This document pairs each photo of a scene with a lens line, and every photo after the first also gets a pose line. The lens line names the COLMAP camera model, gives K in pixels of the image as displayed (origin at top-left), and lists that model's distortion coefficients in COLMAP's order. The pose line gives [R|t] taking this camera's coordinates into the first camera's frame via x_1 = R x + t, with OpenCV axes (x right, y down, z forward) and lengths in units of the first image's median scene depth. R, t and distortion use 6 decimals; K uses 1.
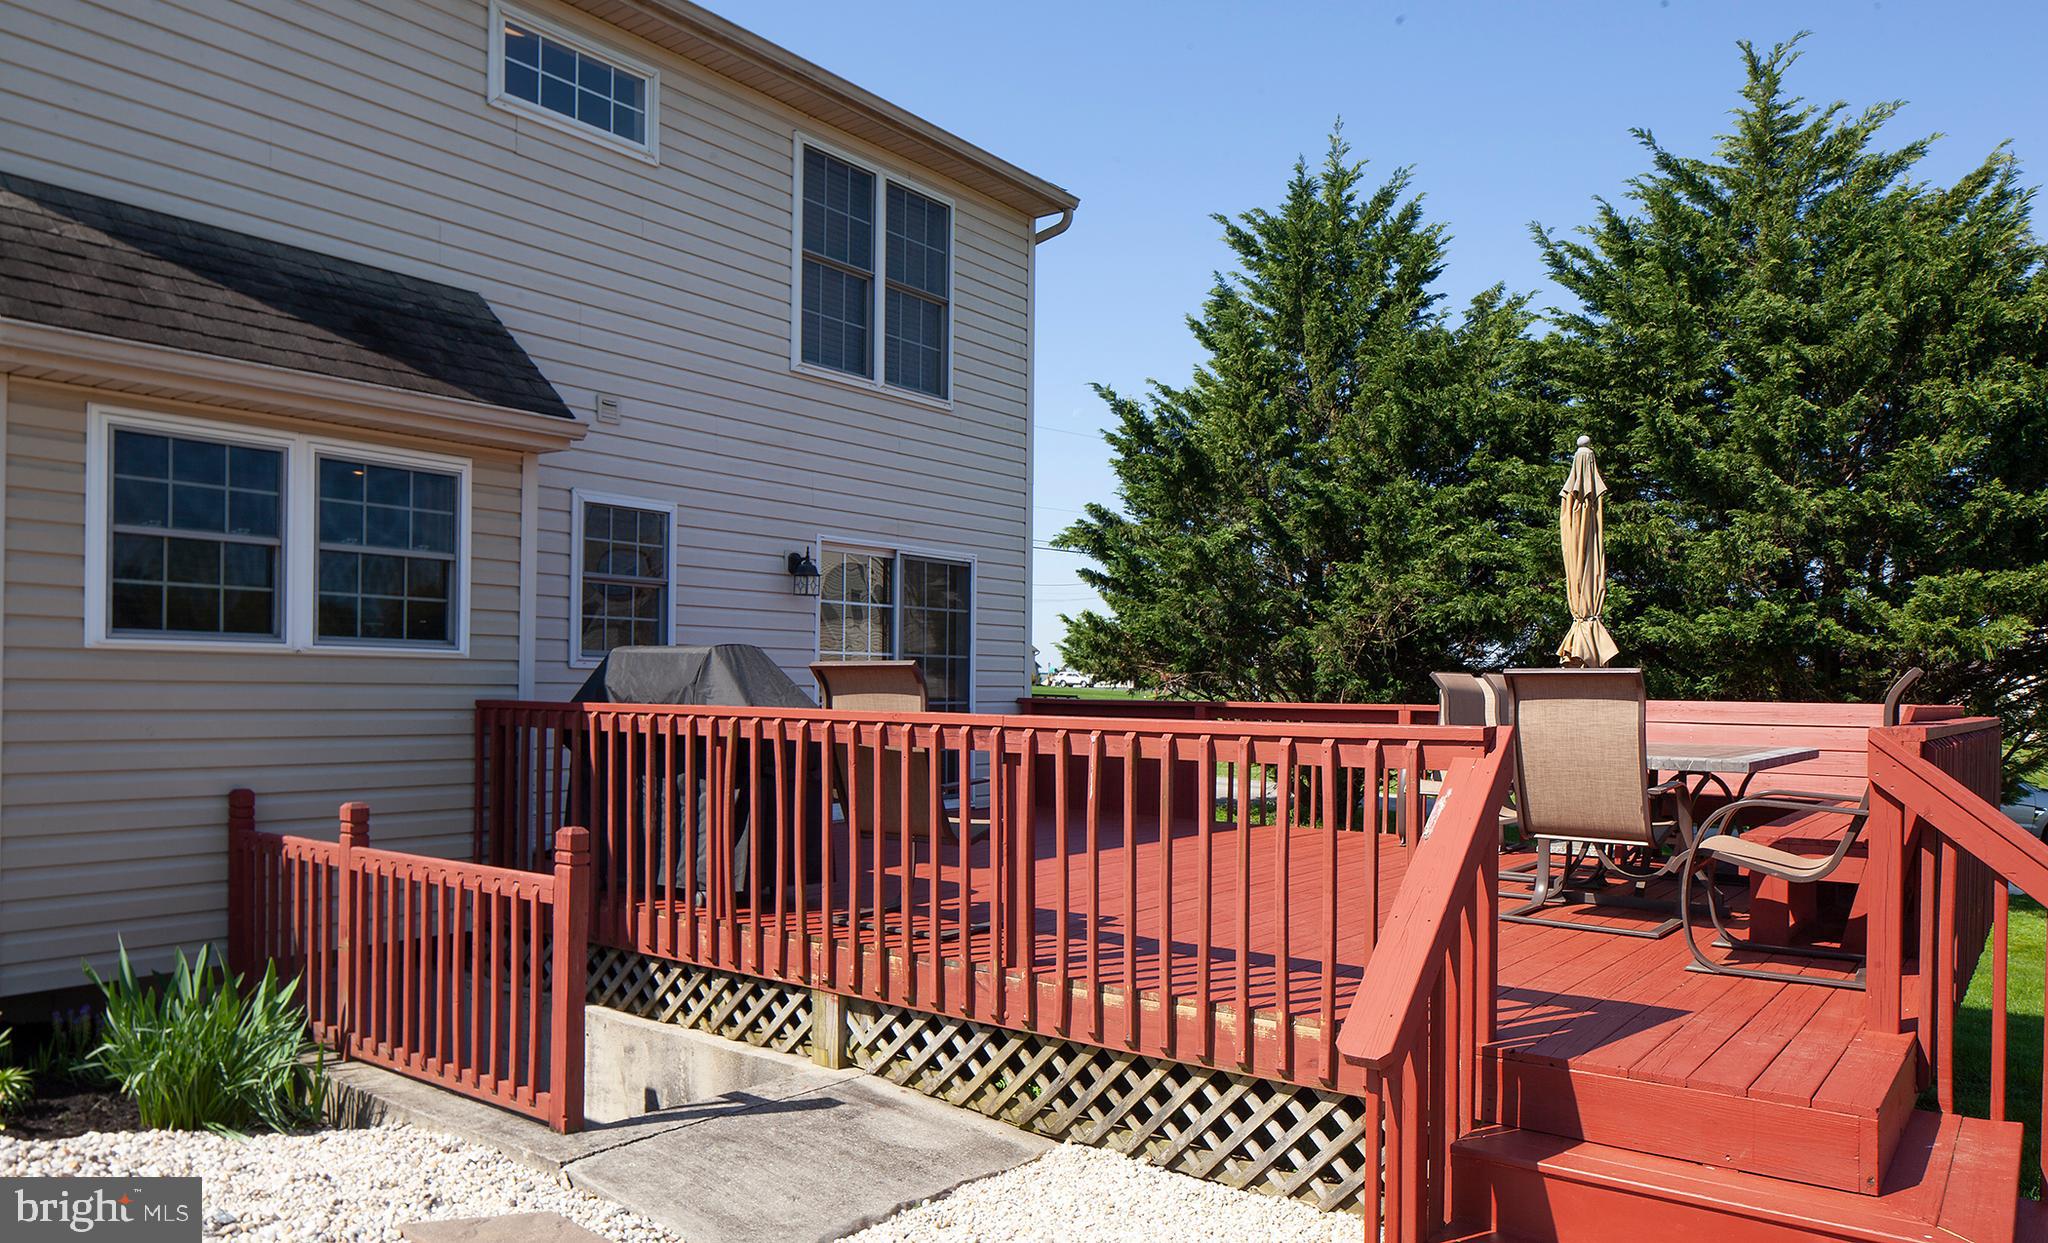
lens RADIAL K [[1461.7, 0, 1024.1], [0, 1461.7, 637.8], [0, 0, 1]] dist [-0.011194, 0.002435]
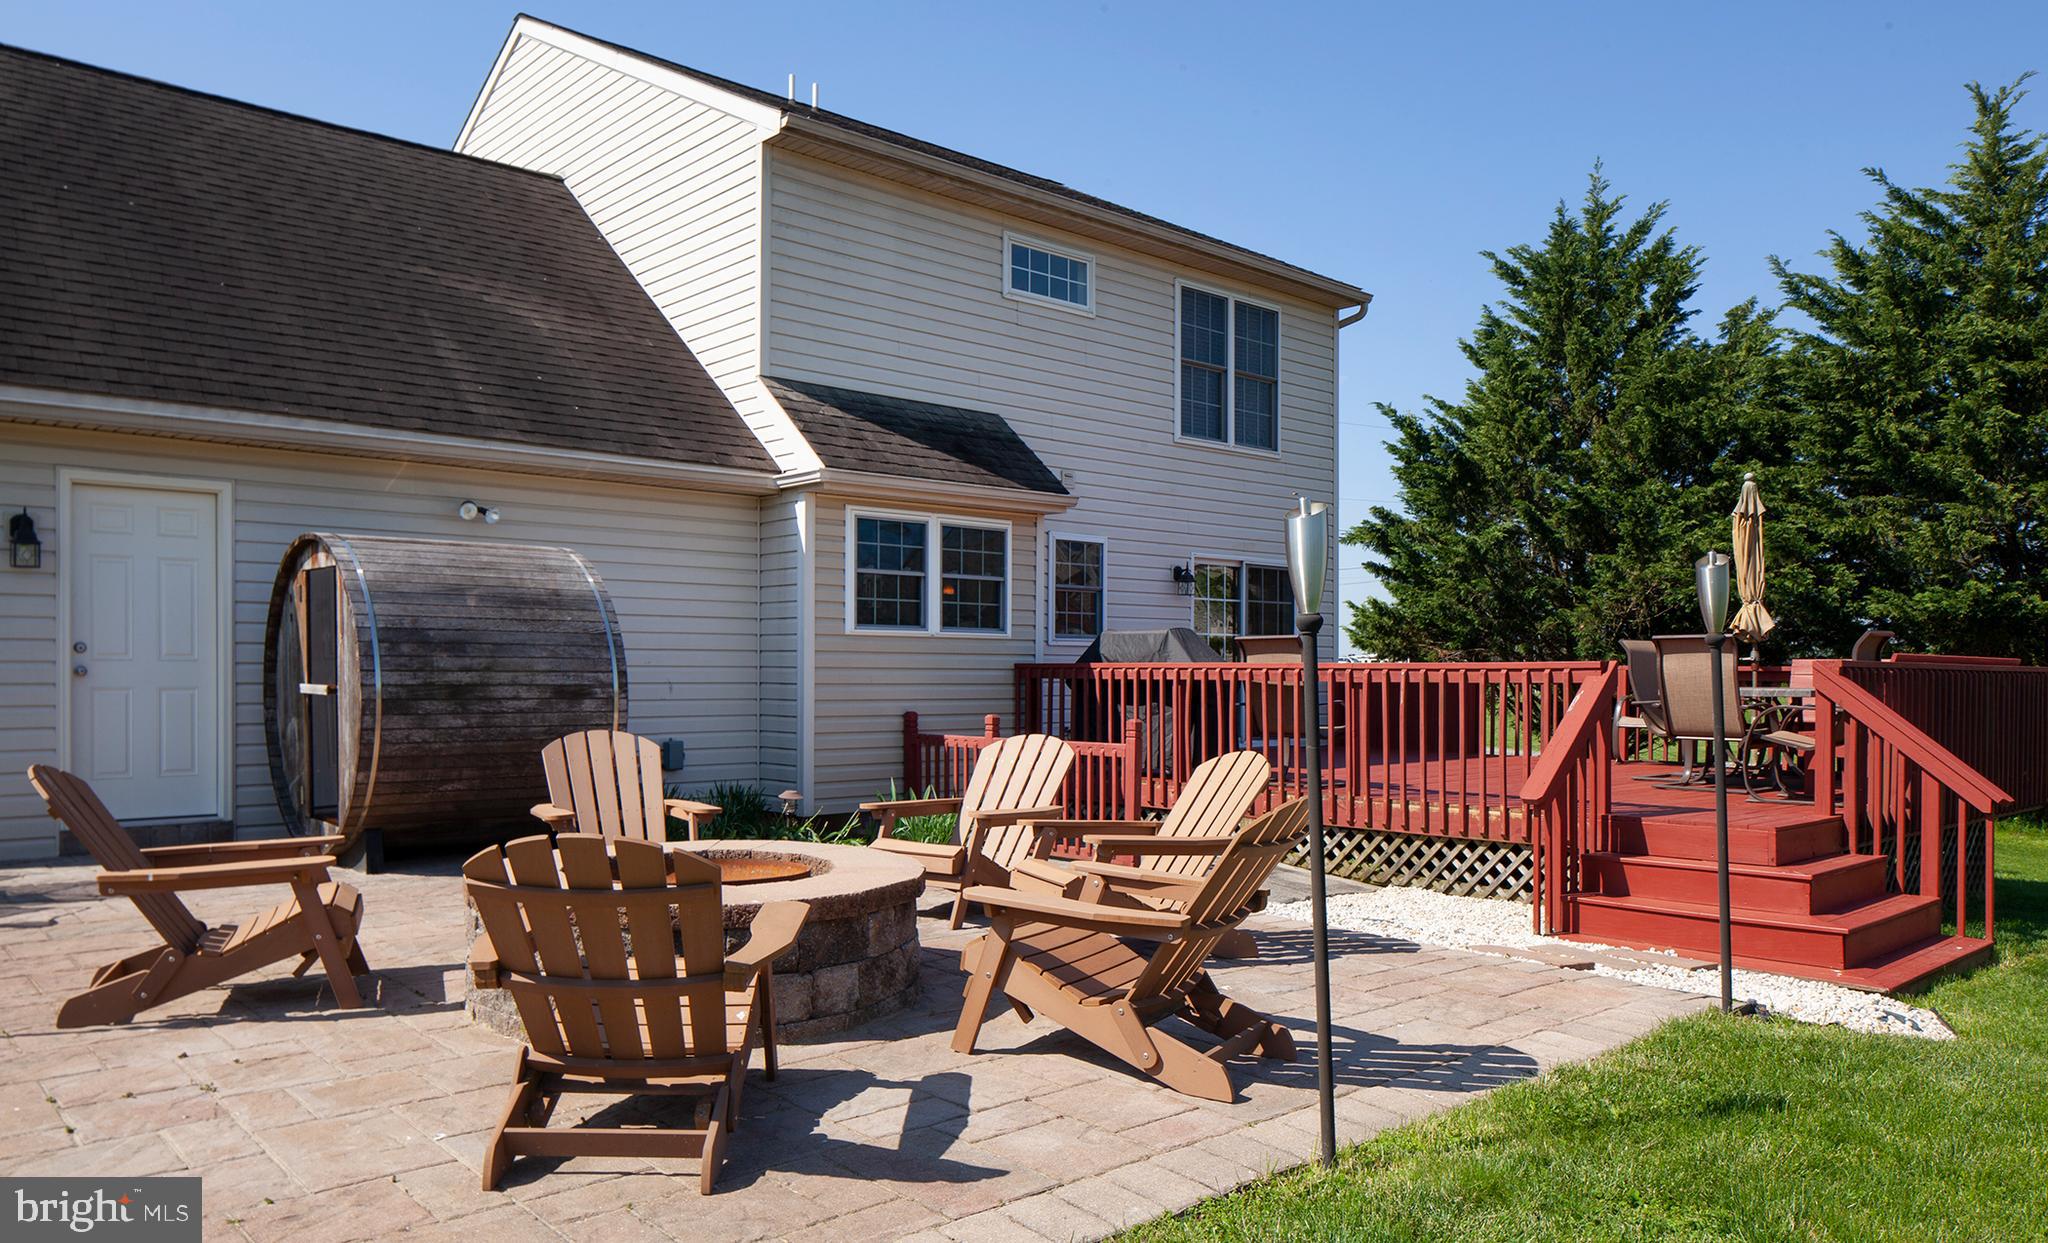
lens RADIAL K [[1461.7, 0, 979.8], [0, 1461.7, 665.0], [0, 0, 1]] dist [-0.011194, 0.002435]
pose [[0.977777, -0.009085, -0.209453, -0.045058], [0.014889, 0.999547, 0.026150, -0.000381], [0.209120, -0.028687, 0.977469, -0.476169]]
